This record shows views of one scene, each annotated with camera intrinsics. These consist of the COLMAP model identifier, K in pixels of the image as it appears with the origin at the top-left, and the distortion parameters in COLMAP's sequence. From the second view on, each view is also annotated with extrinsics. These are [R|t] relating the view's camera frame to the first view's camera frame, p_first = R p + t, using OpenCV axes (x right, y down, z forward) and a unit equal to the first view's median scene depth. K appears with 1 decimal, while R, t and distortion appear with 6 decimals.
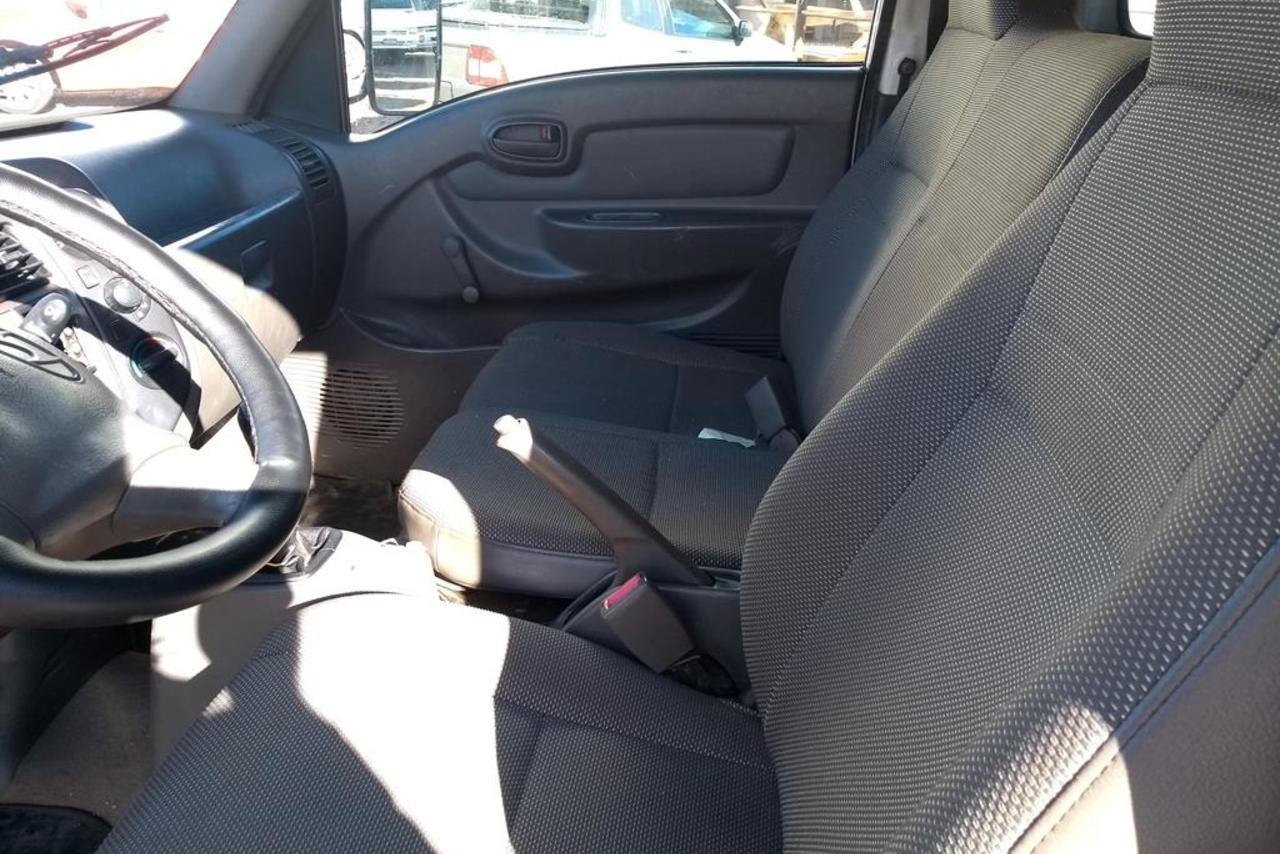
lens RADIAL K [[995.7, 0, 635.8], [0, 995.7, 390.4], [0, 0, 1]] dist [-0.005245, -0.001040]
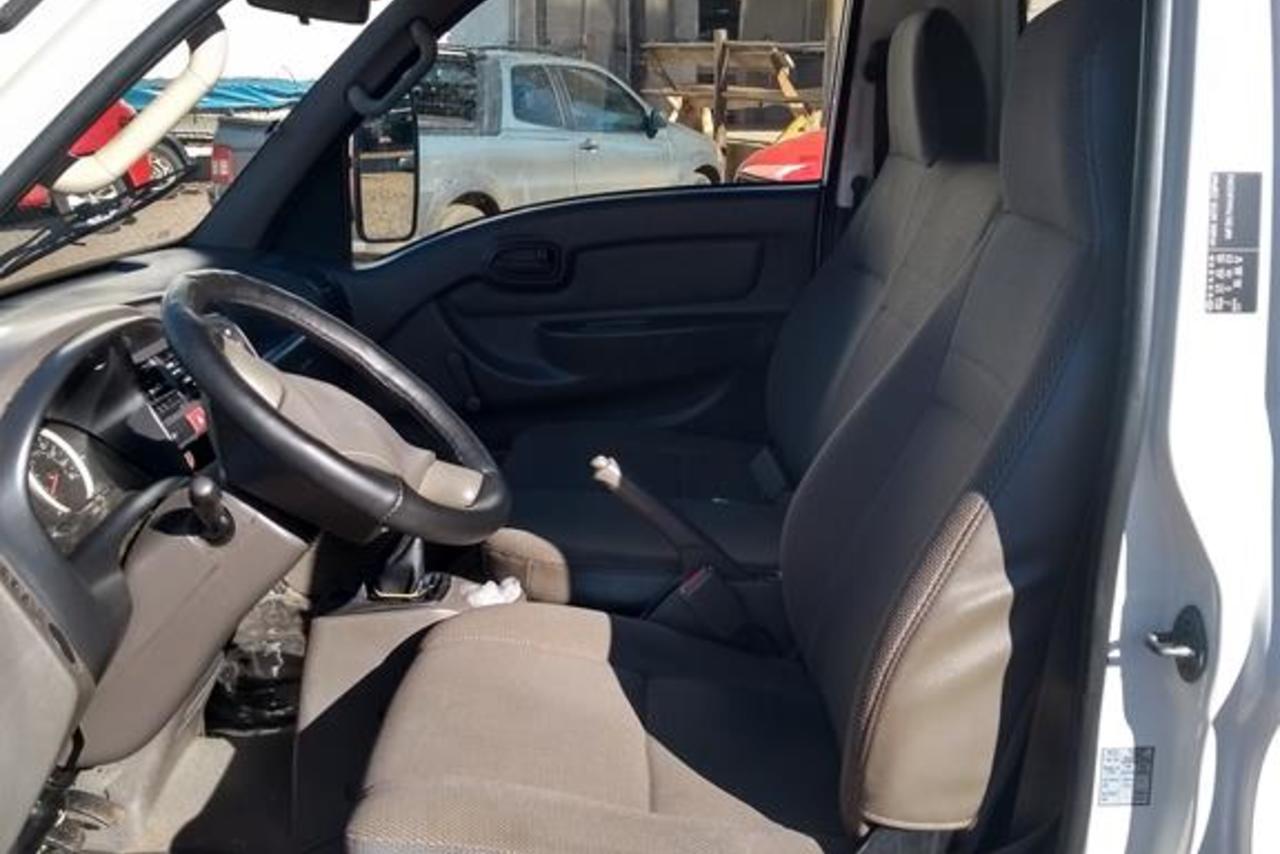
lens RADIAL K [[995.7, 0, 635.8], [0, 995.7, 390.4], [0, 0, 1]] dist [-0.005245, -0.001040]
pose [[0.998077, -0.053402, 0.031467, -0.032048], [0.056521, 0.992498, -0.108413, 0.022019], [-0.025442, 0.109983, 0.993608, -0.104888]]
